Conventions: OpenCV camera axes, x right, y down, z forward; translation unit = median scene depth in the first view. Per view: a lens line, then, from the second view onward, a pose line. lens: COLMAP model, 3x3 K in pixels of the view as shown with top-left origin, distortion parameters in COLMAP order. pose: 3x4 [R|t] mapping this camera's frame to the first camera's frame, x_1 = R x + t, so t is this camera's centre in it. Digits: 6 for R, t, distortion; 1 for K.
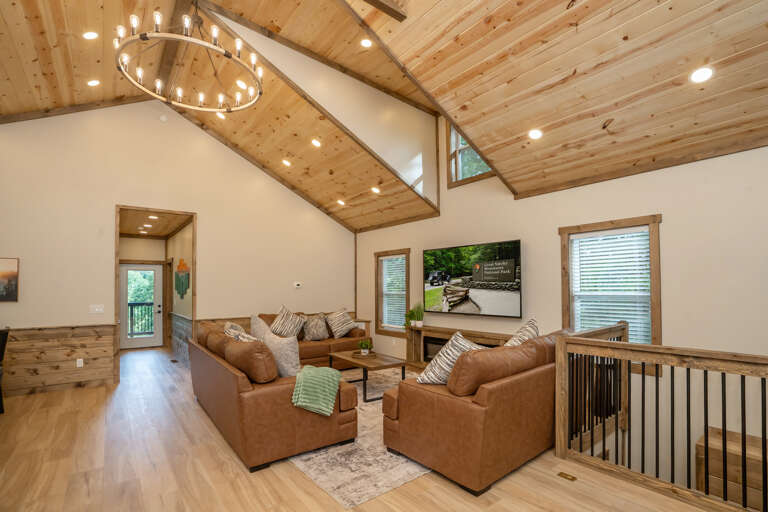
lens RADIAL K [[365.3, 0, 383.6], [0, 365.3, 277.5], [0, 0, 1]] dist [-0.036909, 0.000598]
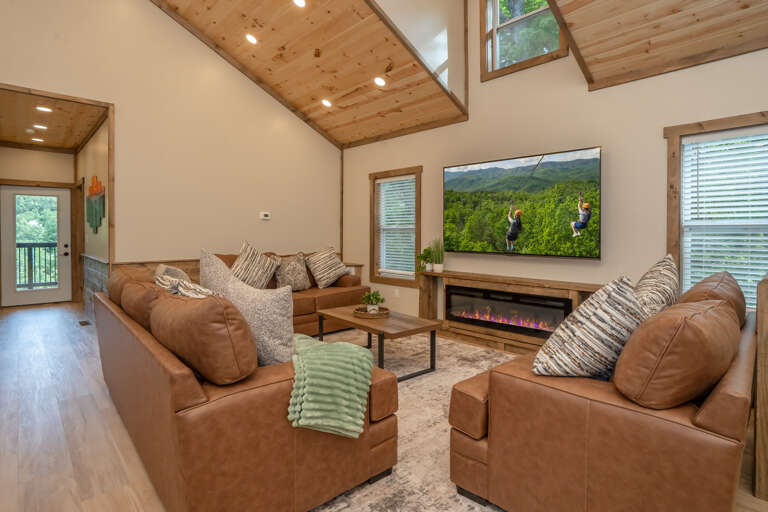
lens RADIAL K [[399.3, 0, 384.6], [0, 399.3, 229.7], [0, 0, 1]] dist [-0.011924, 0.001041]
pose [[0.995830, 0.007315, 0.090939, -0.085027], [-0.009356, 0.999713, 0.022043, 0.034800], [-0.090752, -0.022802, 0.995612, 0.222816]]
